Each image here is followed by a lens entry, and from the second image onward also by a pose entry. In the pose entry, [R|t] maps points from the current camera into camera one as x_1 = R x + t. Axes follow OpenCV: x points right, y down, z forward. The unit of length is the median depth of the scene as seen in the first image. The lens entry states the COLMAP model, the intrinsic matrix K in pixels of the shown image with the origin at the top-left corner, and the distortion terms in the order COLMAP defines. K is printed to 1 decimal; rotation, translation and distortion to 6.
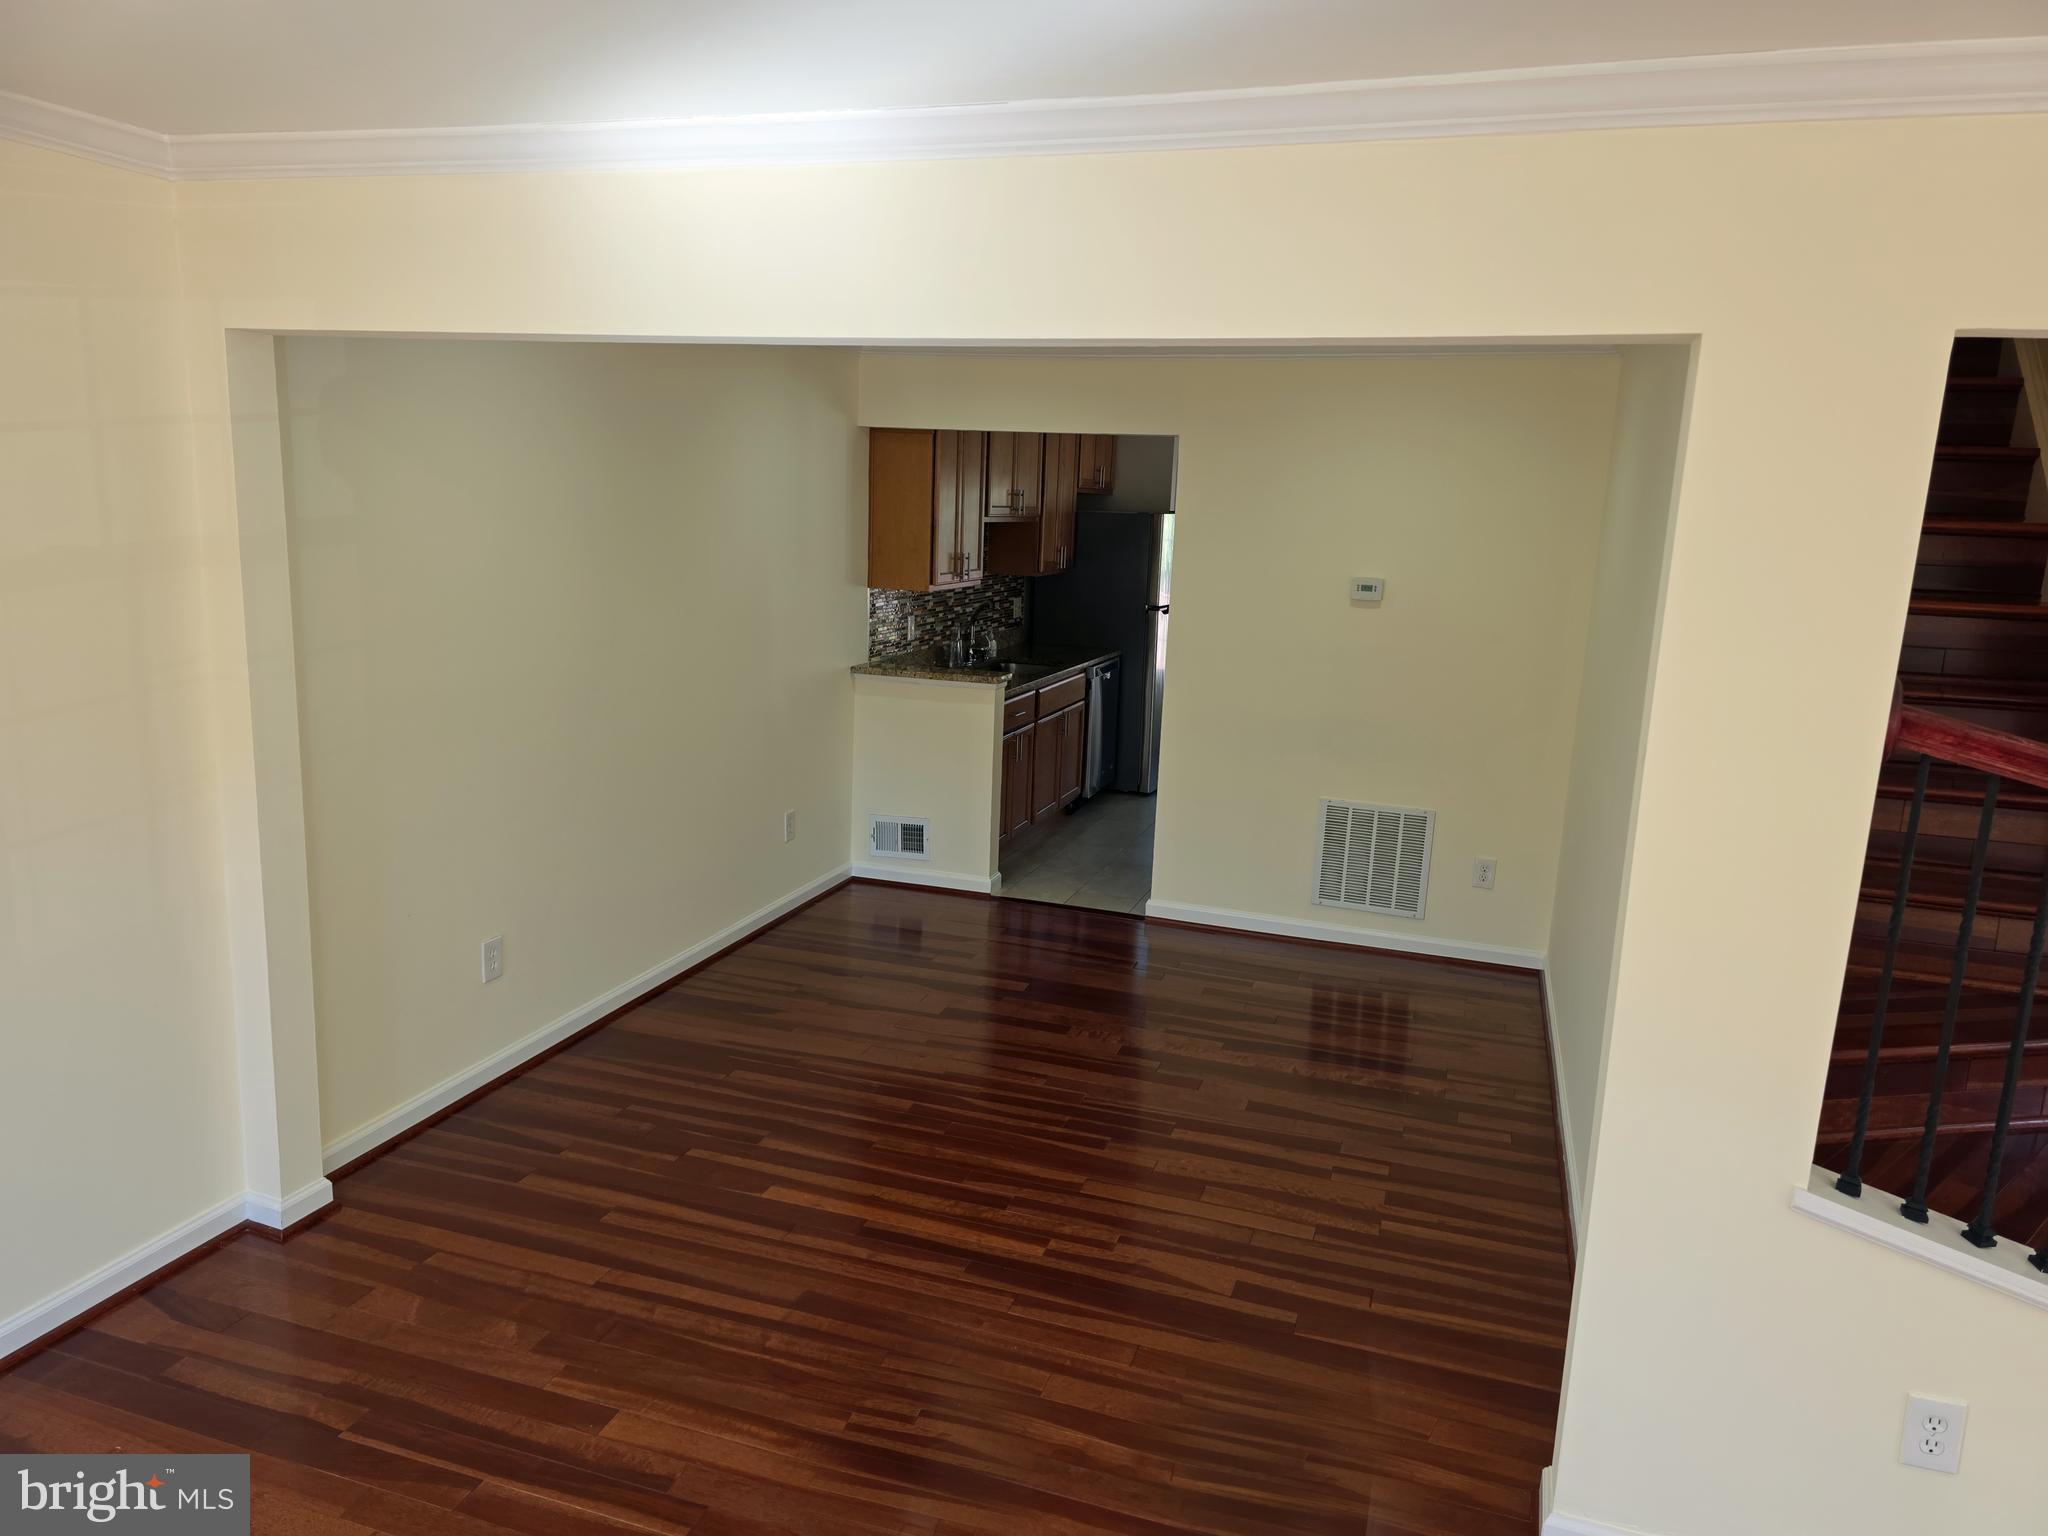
lens RADIAL K [[1376.3, 0, 1026.1], [0, 1376.3, 769.8], [0, 0, 1]] dist [0.041105, 0.001671]
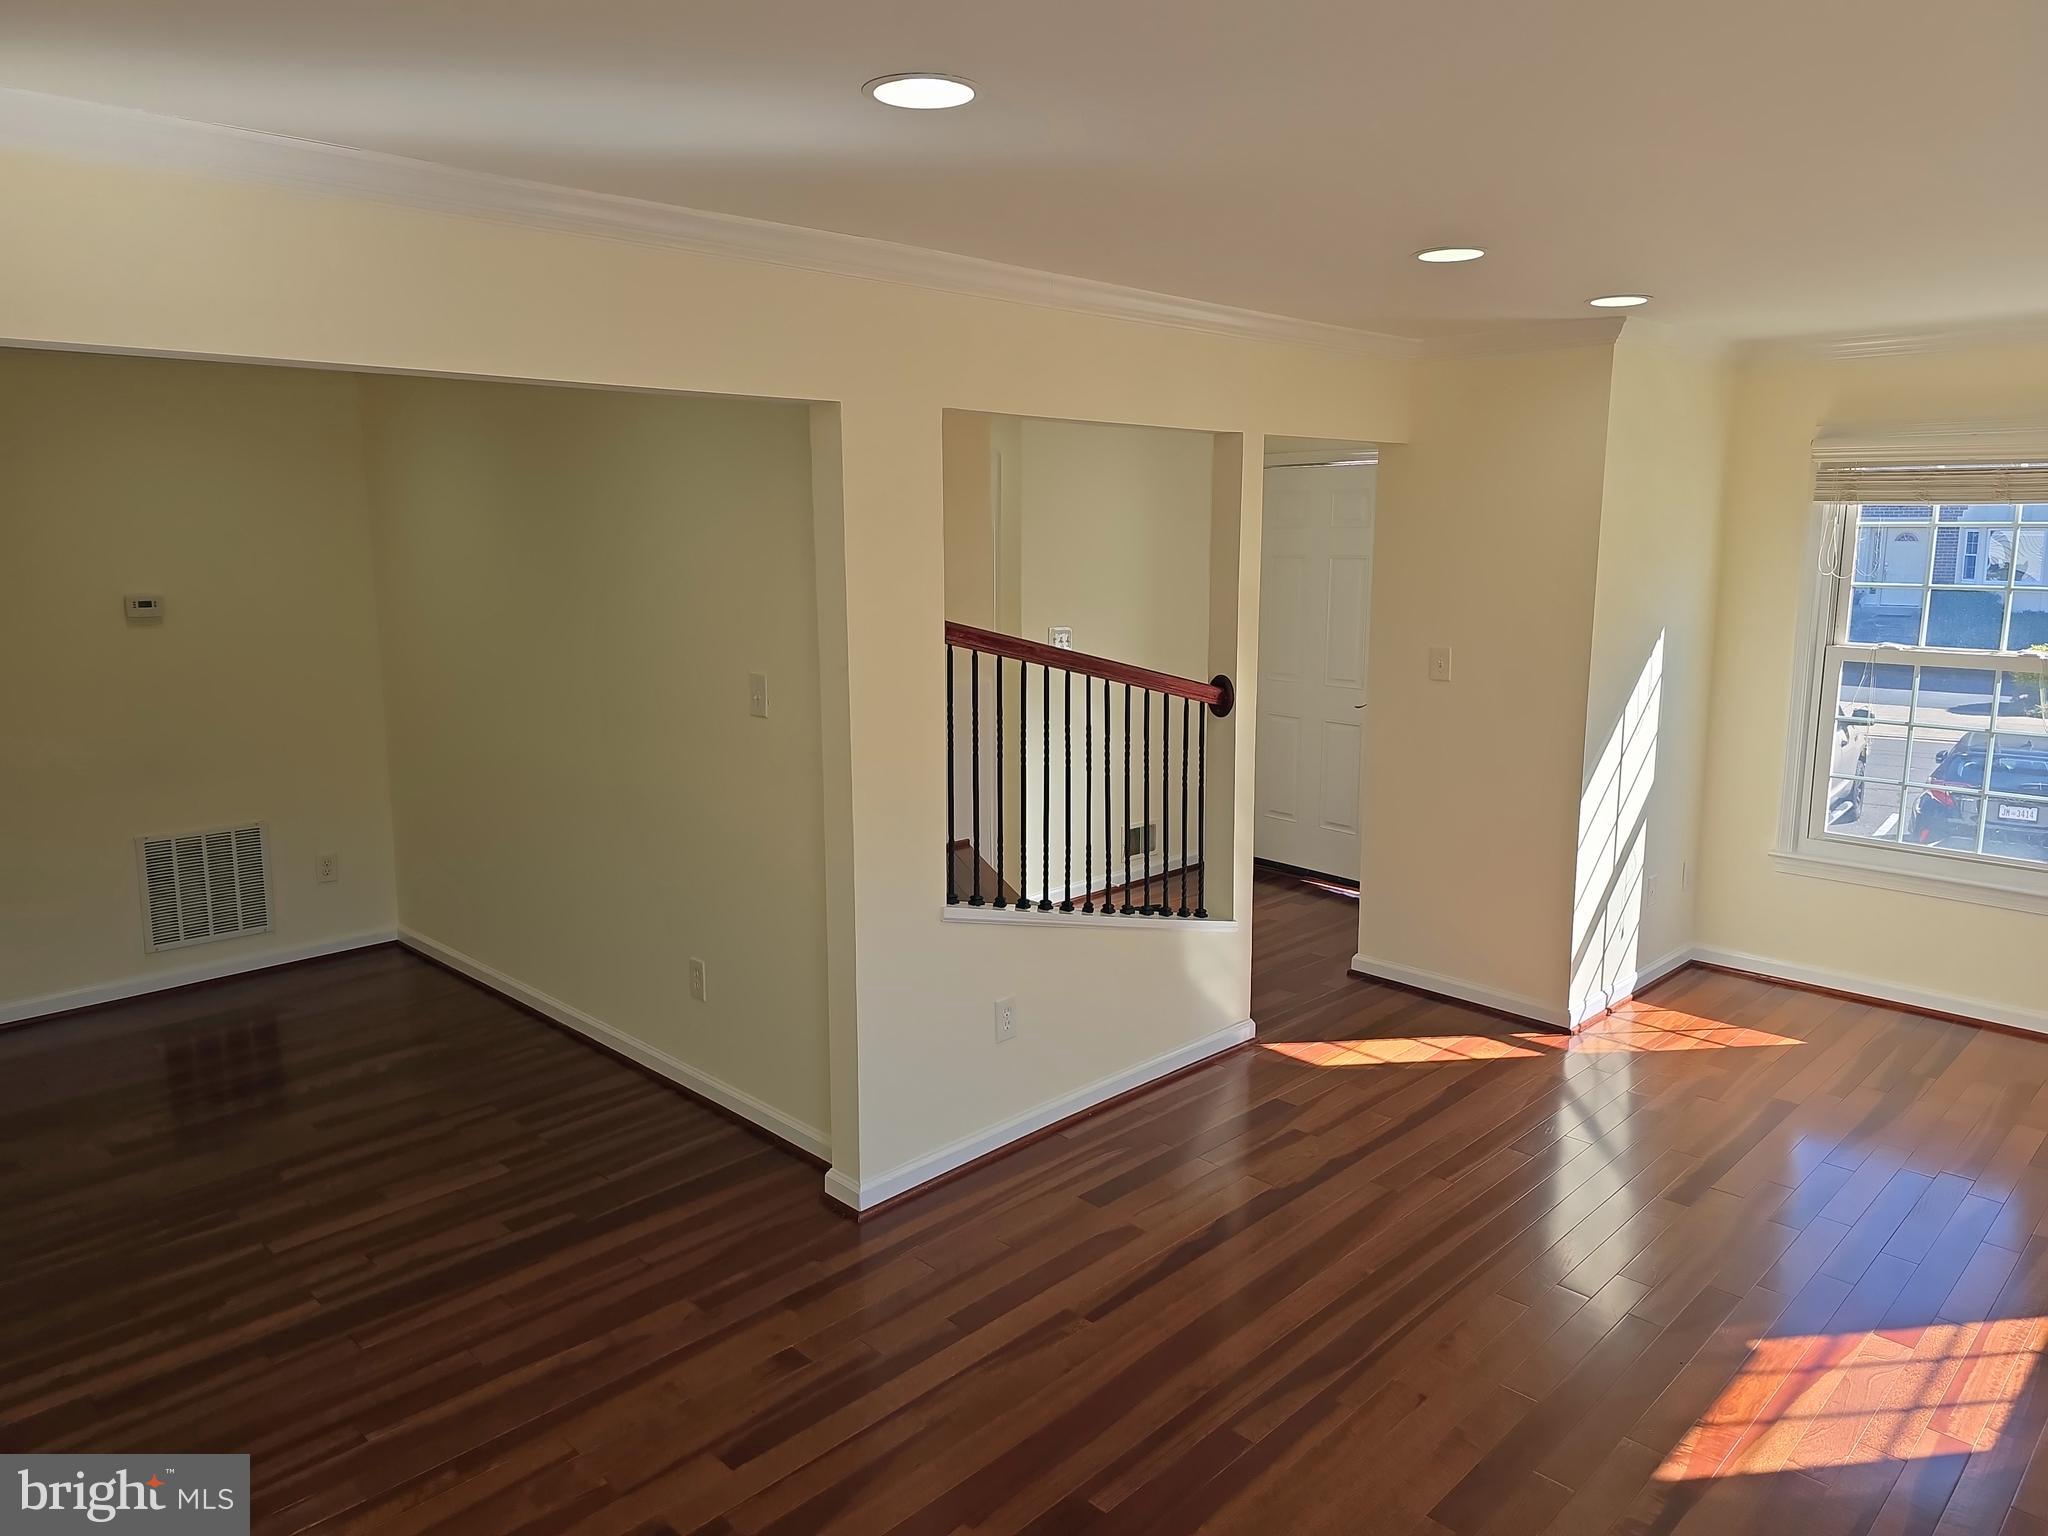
lens RADIAL K [[1376.3, 0, 1028.8], [0, 1376.3, 760.8], [0, 0, 1]] dist [0.041105, 0.001671]
pose [[0.454166, -0.197248, 0.868808, -0.478931], [0.199468, 0.972940, 0.116619, -0.029367], [-0.868301, 0.120335, 0.481221, 0.052433]]
